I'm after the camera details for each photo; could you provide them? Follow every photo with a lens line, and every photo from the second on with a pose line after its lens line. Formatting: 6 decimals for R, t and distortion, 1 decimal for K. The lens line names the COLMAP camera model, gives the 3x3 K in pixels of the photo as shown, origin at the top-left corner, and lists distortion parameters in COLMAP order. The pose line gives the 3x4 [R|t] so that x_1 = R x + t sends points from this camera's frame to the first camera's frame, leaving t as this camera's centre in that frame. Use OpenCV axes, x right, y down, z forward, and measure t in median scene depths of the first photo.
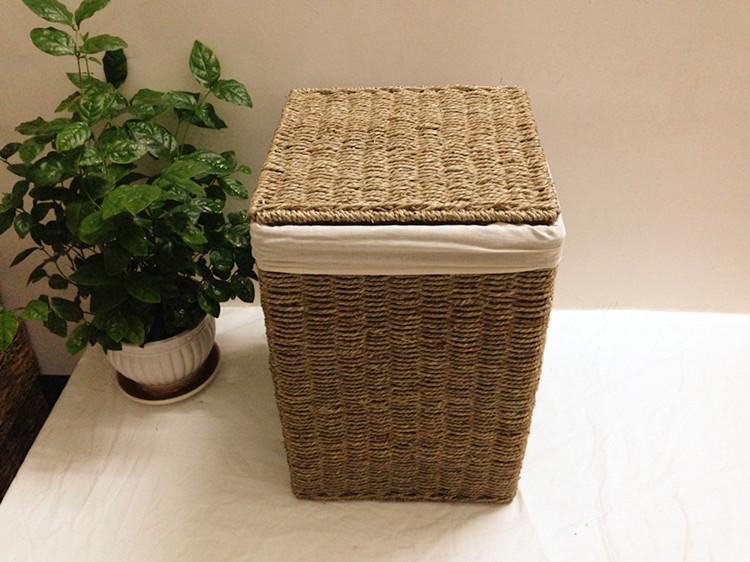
lens RADIAL K [[702.1, 0, 374.7], [0, 702.1, 275.3], [0, 0, 1]] dist [0.043815, 0.000000]
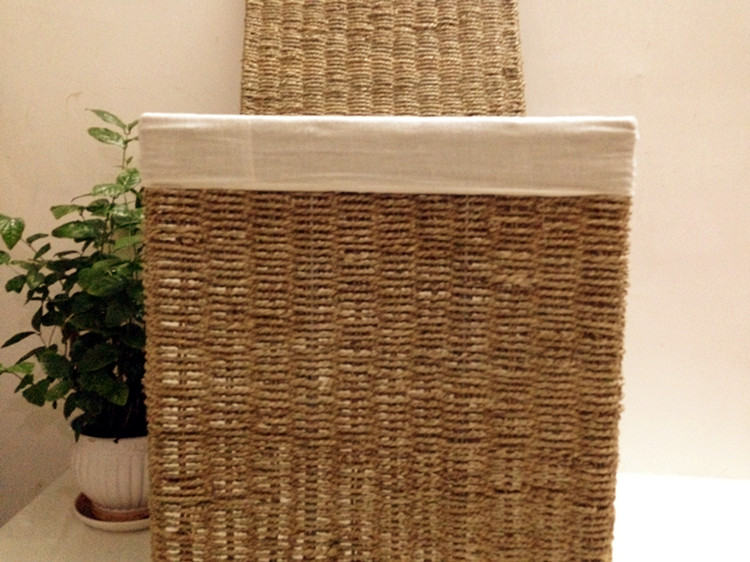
lens RADIAL K [[702.1, 0, 370.2], [0, 702.1, 279.9], [0, 0, 1]] dist [0.043815, 0.000000]
pose [[0.998760, 0.045984, 0.019093, -0.025953], [-0.030241, 0.864871, -0.501082, 0.446294], [-0.039555, 0.499883, 0.865189, 0.084708]]
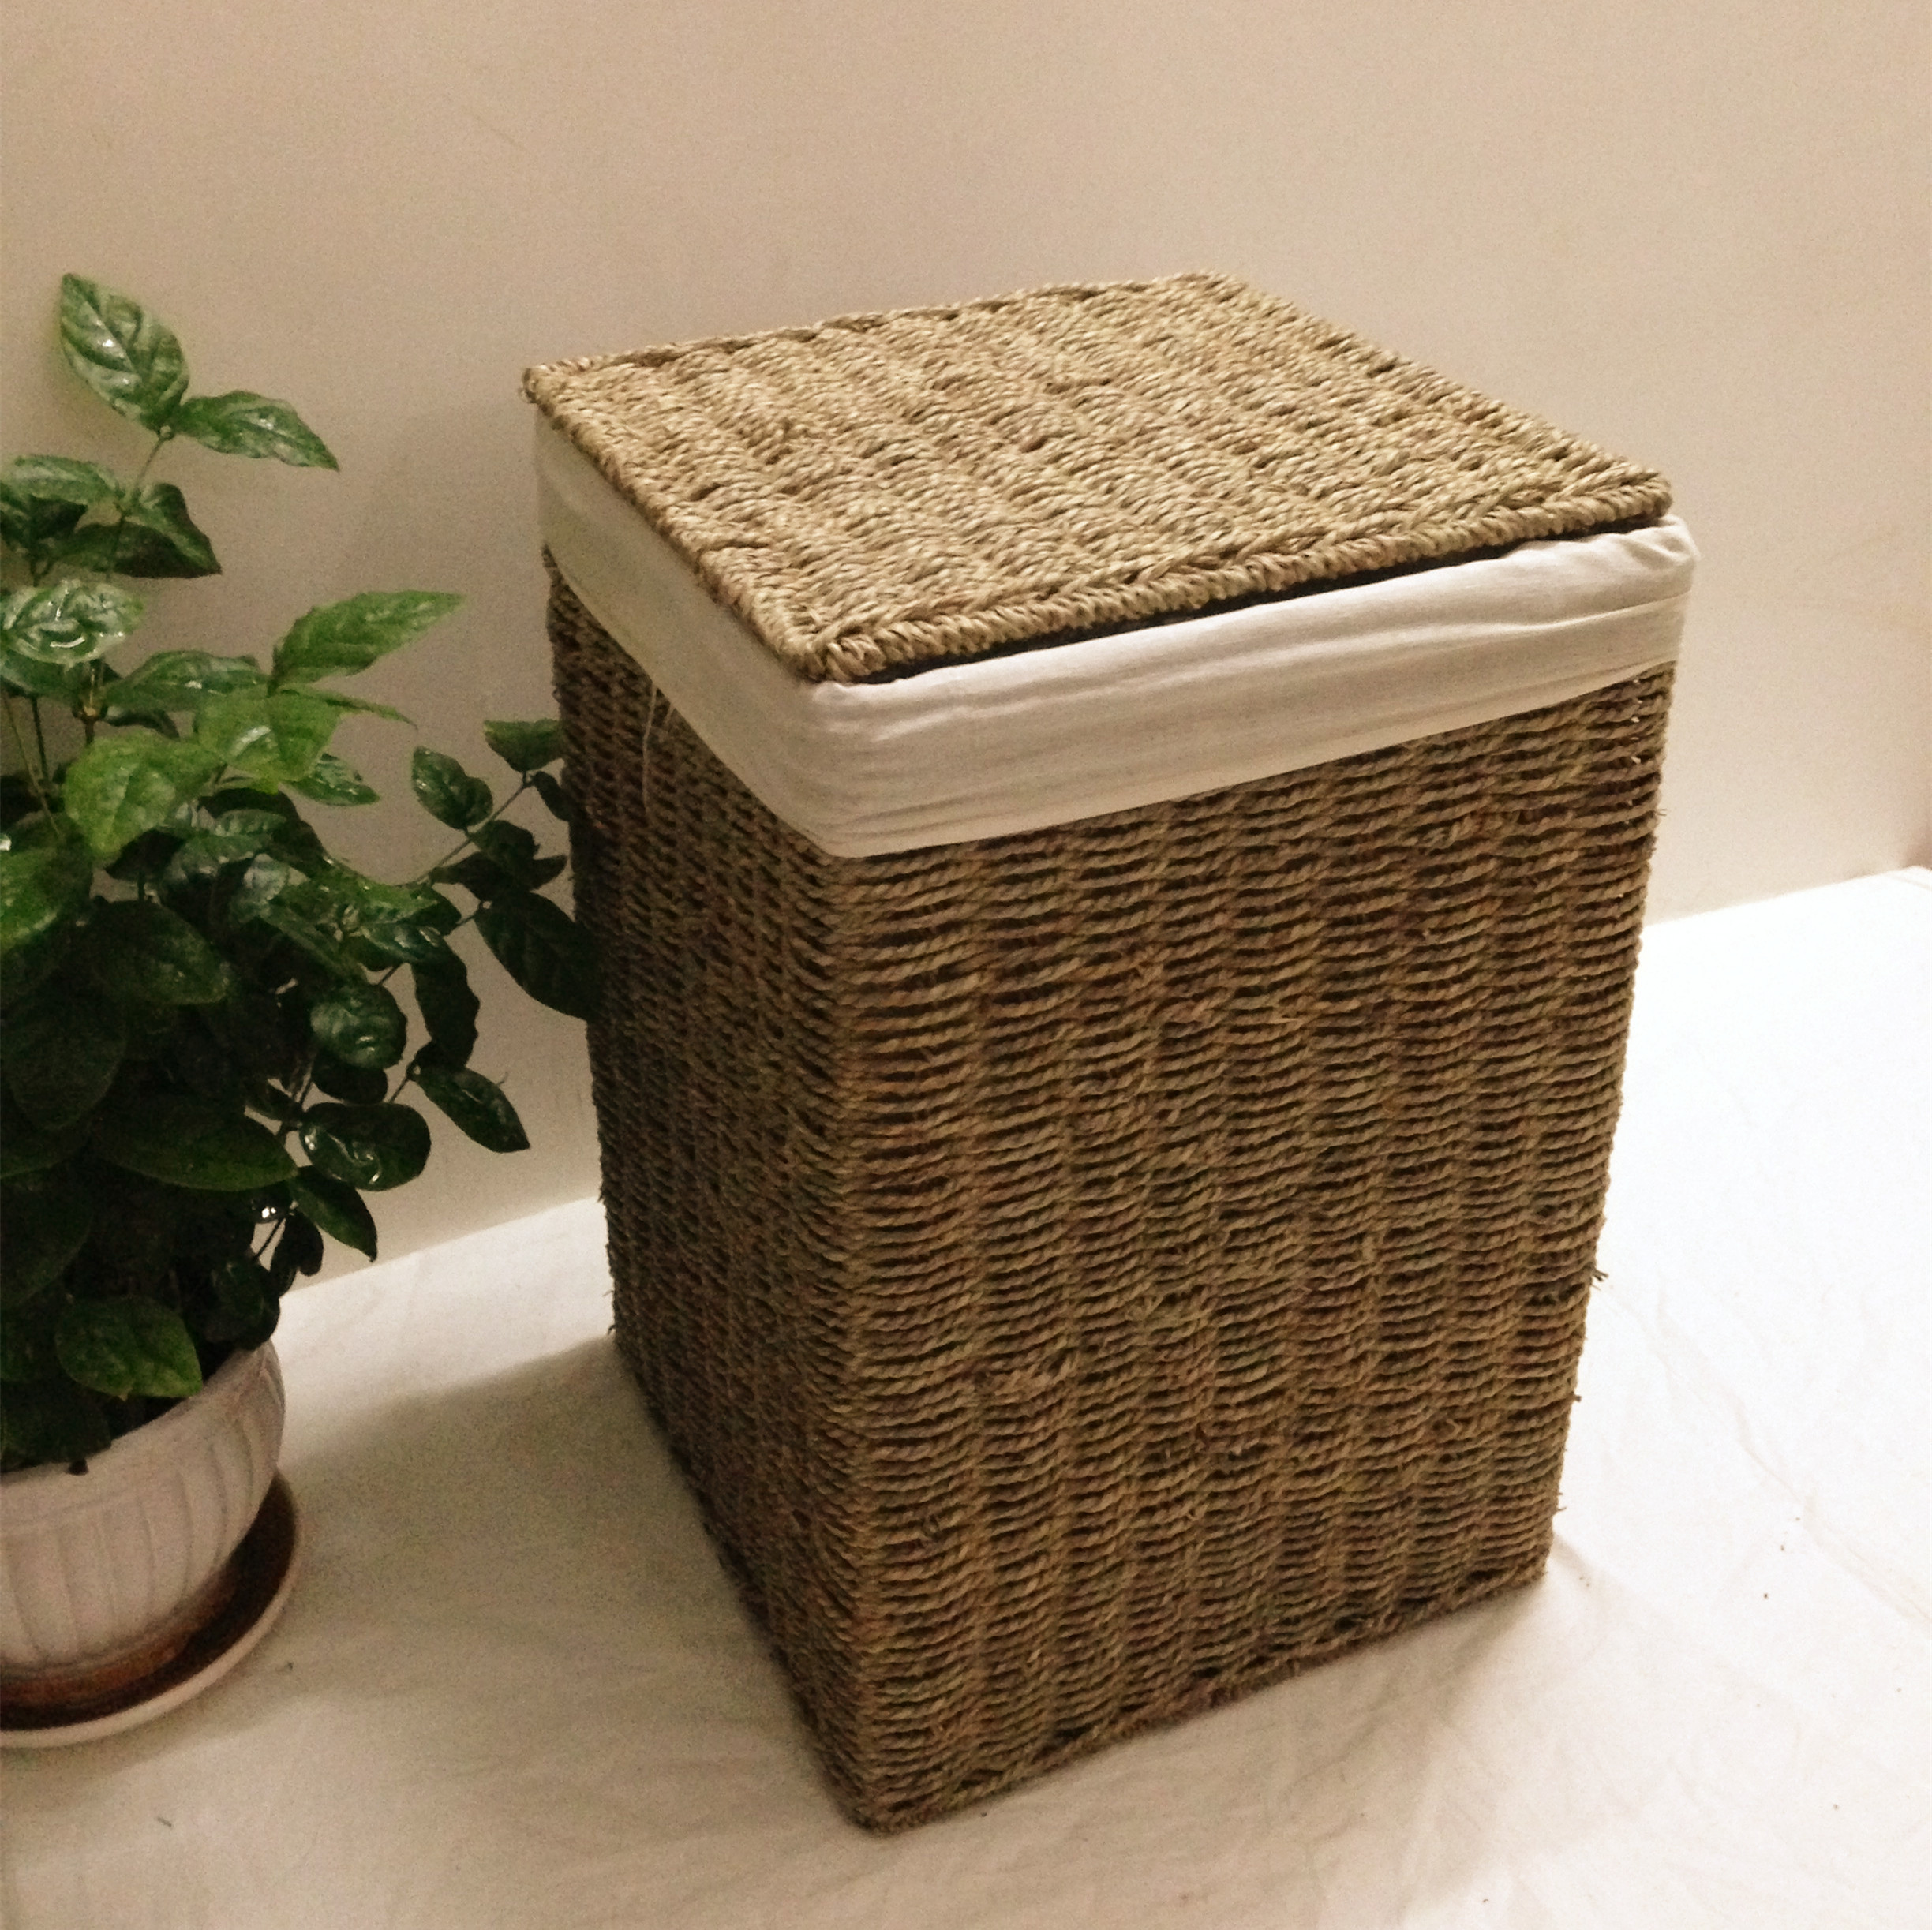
lens RADIAL K [[2430.8, 0, 972.8], [0, 2430.8, 773.4], [0, 0, 1]] dist [0.034998, 0.000000]
pose [[0.886403, -0.186077, 0.423870, -0.439664], [0.272437, 0.949982, -0.152685, 0.102465], [-0.374258, 0.250818, 0.892760, 0.091820]]
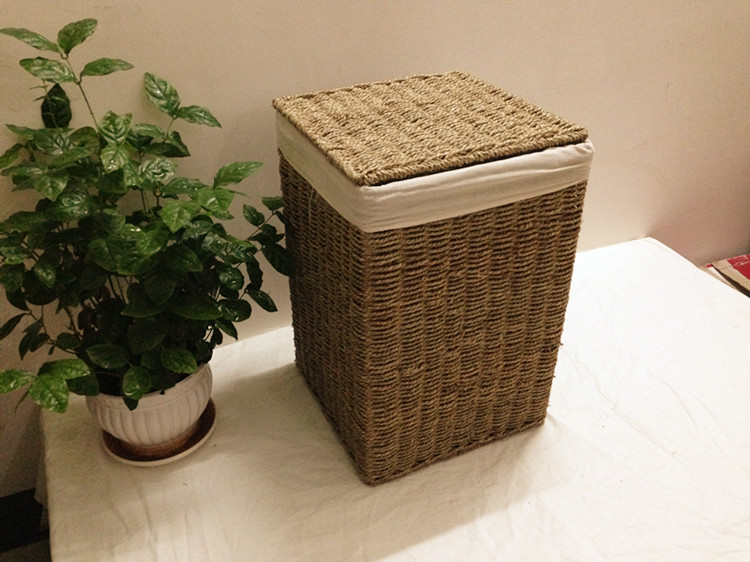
lens RADIAL K [[702.1, 0, 371.2], [0, 702.1, 278.4], [0, 0, 1]] dist [0.043815, 0.000000]
pose [[0.887466, -0.224797, 0.402332, -0.506365], [0.272843, 0.959823, -0.065550, 0.108886], [-0.371432, 0.167947, 0.913144, 0.034884]]
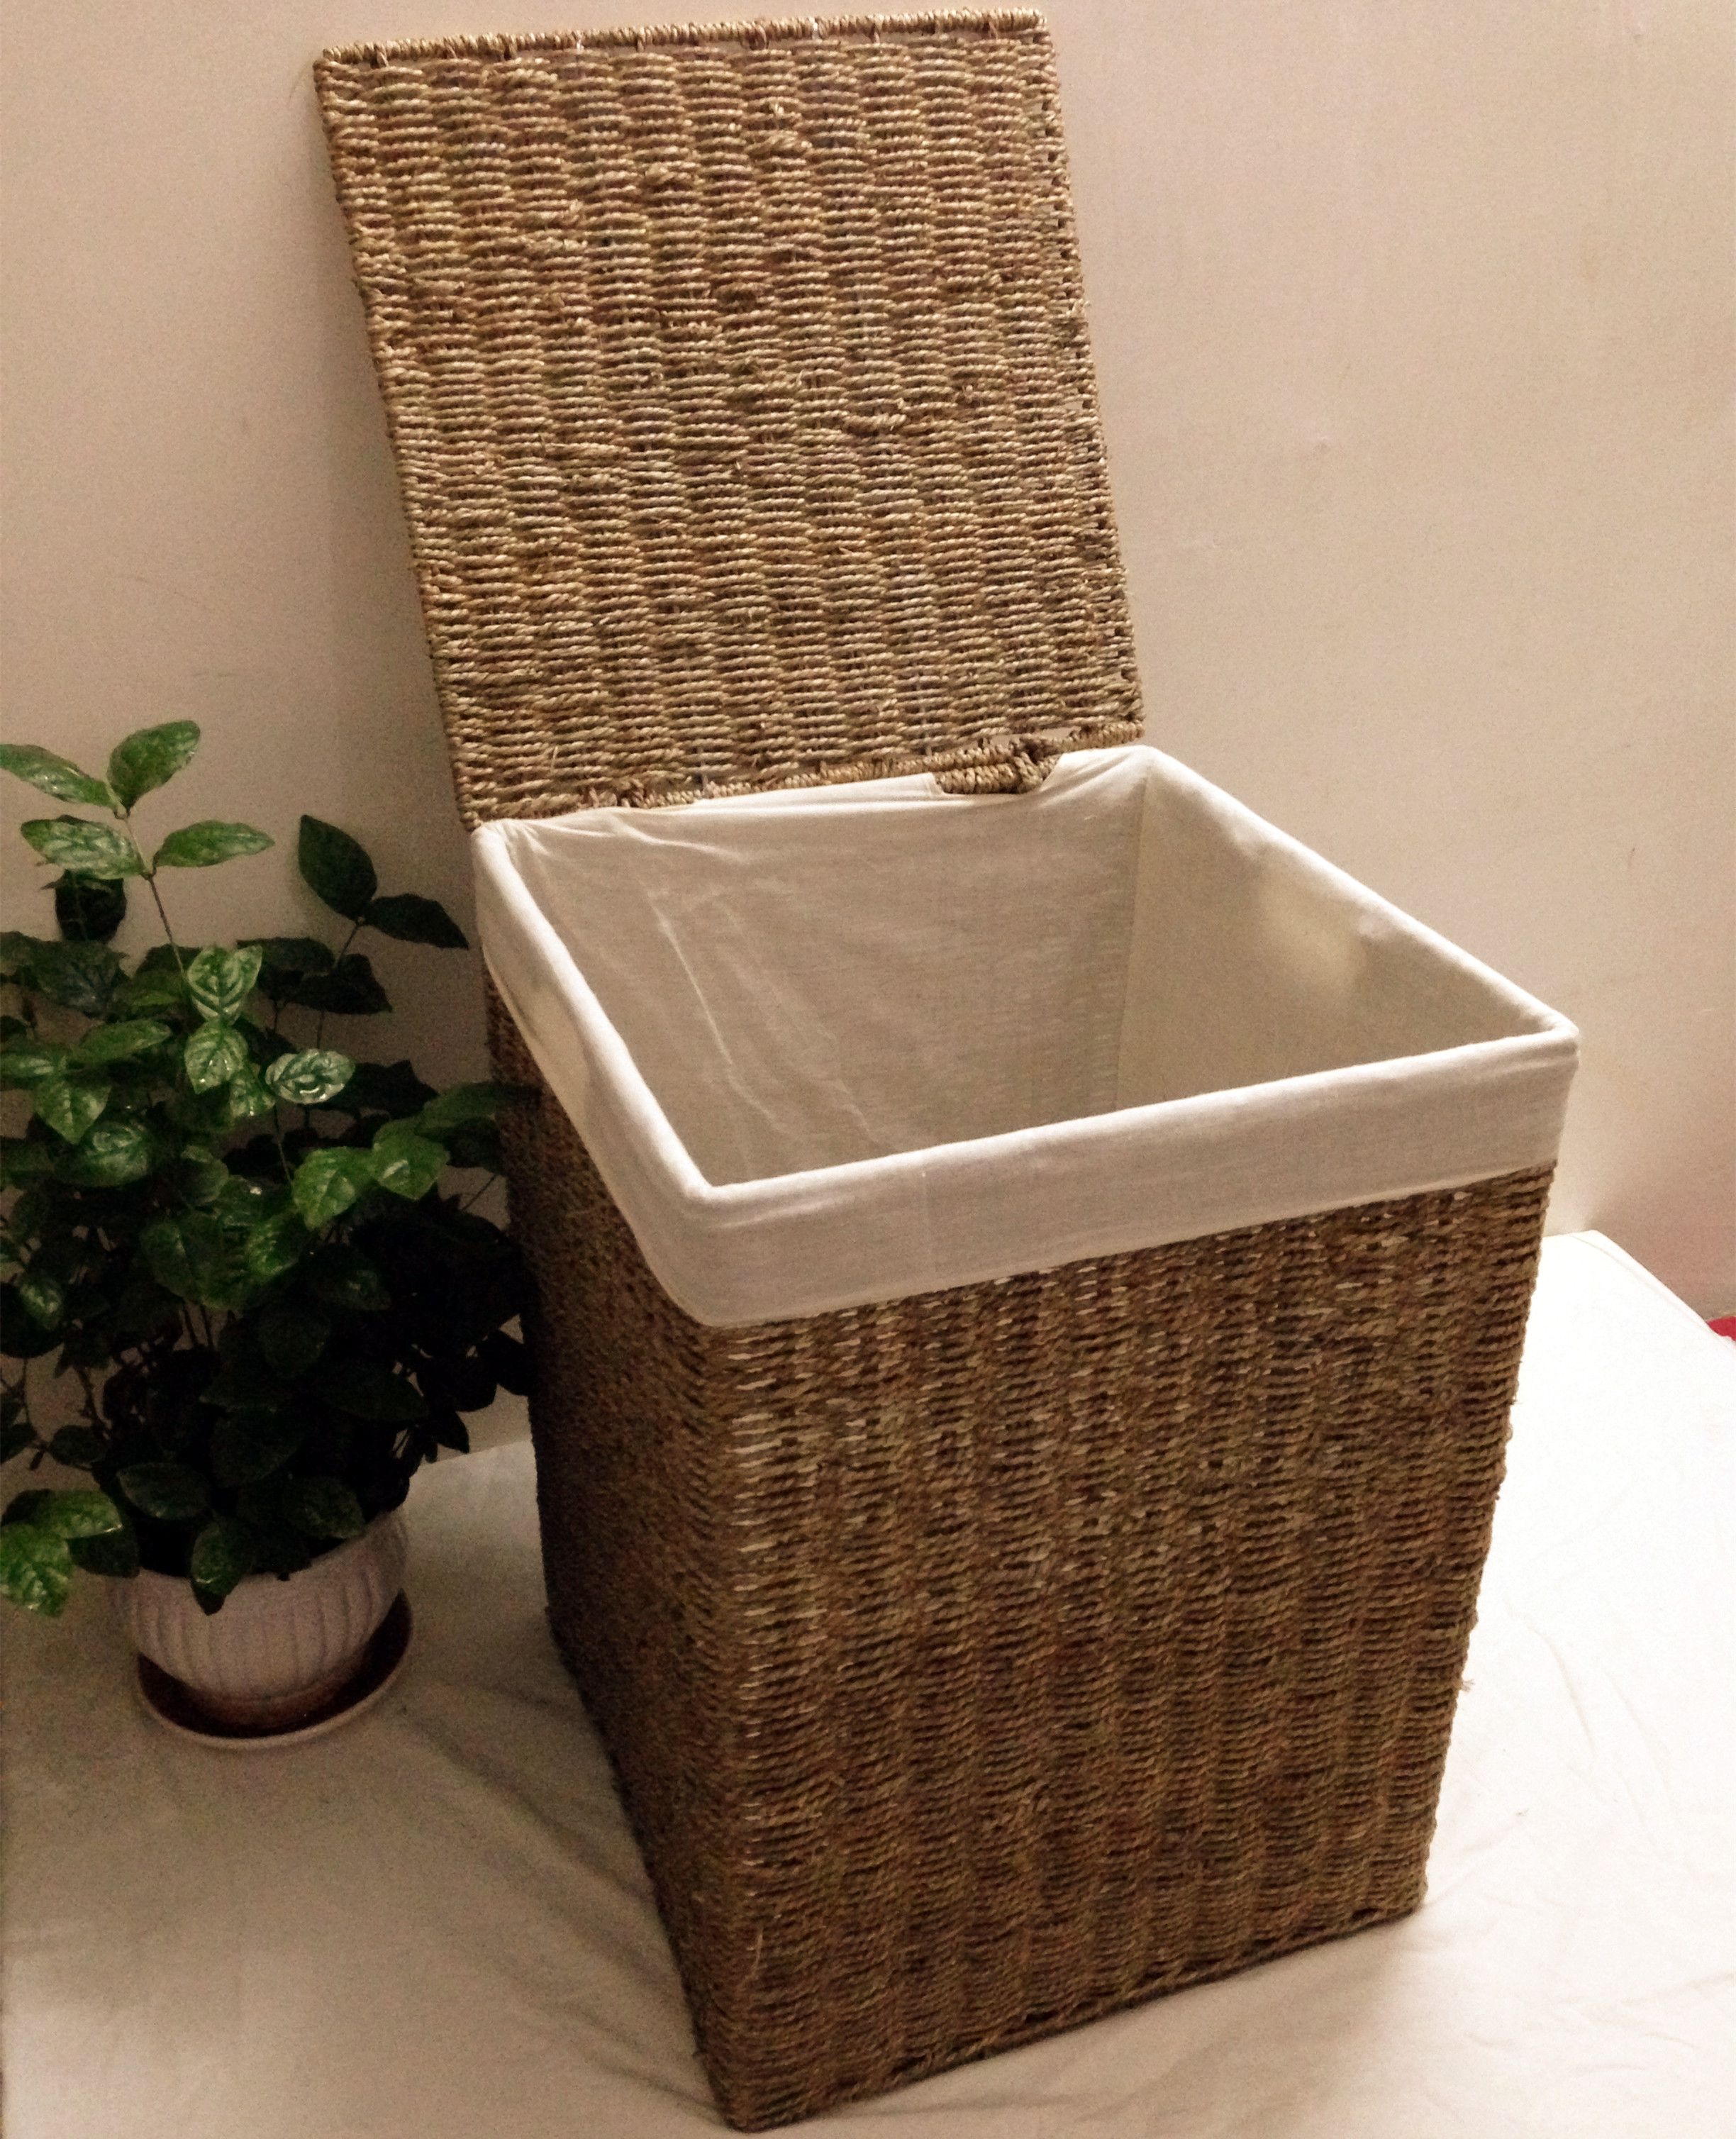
lens RADIAL K [[2213.2, 0, 880.8], [0, 2213.2, 1129.1], [0, 0, 1]] dist [0.045206, 0.000000]
pose [[0.918646, -0.155507, 0.363190, -0.517654], [0.207358, 0.972264, -0.108195, 0.072179], [-0.336291, 0.174703, 0.925412, -0.345745]]
